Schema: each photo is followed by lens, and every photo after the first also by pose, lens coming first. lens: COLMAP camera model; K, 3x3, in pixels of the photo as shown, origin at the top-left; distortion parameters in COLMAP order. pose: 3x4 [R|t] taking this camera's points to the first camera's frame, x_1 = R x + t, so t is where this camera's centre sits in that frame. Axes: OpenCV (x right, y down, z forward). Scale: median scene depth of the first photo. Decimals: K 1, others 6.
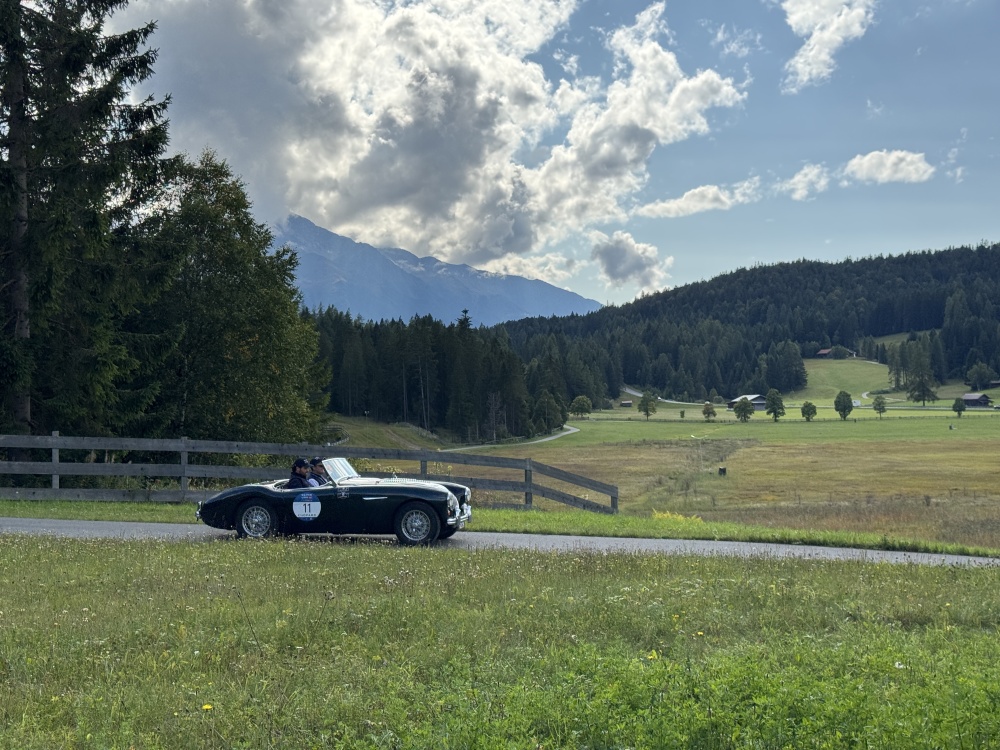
lens RADIAL K [[1387.7, 0, 500.0], [0, 1387.7, 375.0], [0, 0, 1]] dist [0.116008, -0.031580]
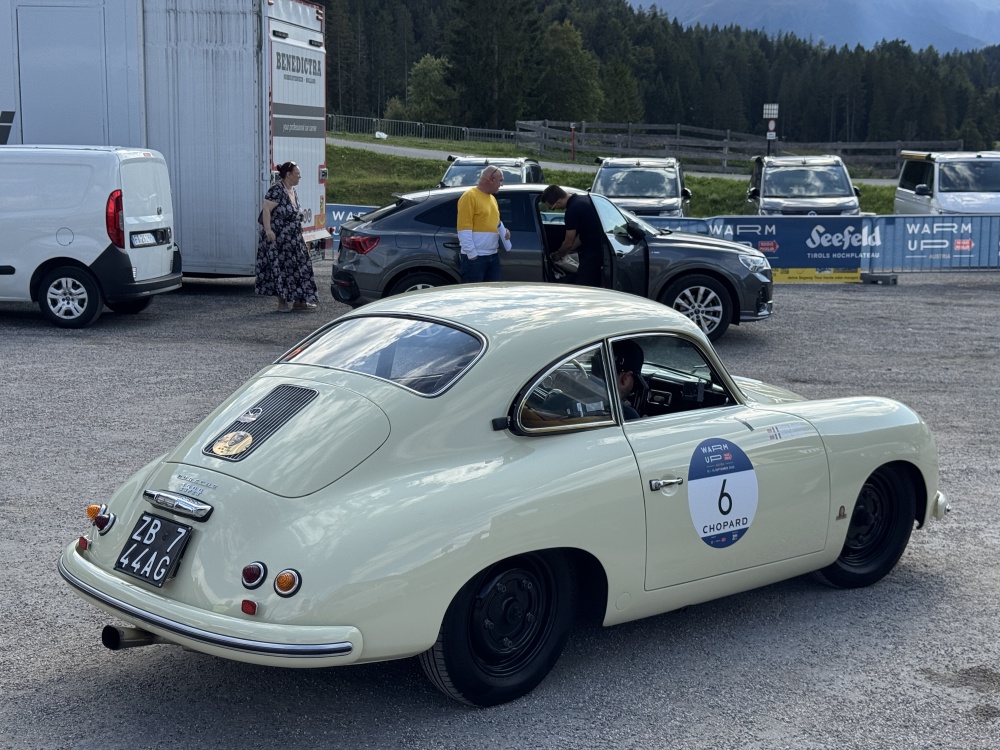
lens RADIAL K [[1387.7, 0, 500.0], [0, 1387.7, 375.0], [0, 0, 1]] dist [0.116008, -0.031580]
pose [[0.943440, 0.083216, -0.320930, 0.054707], [-0.019509, 0.980245, 0.196821, -0.002657], [0.330969, -0.179428, 0.926426, -0.151384]]
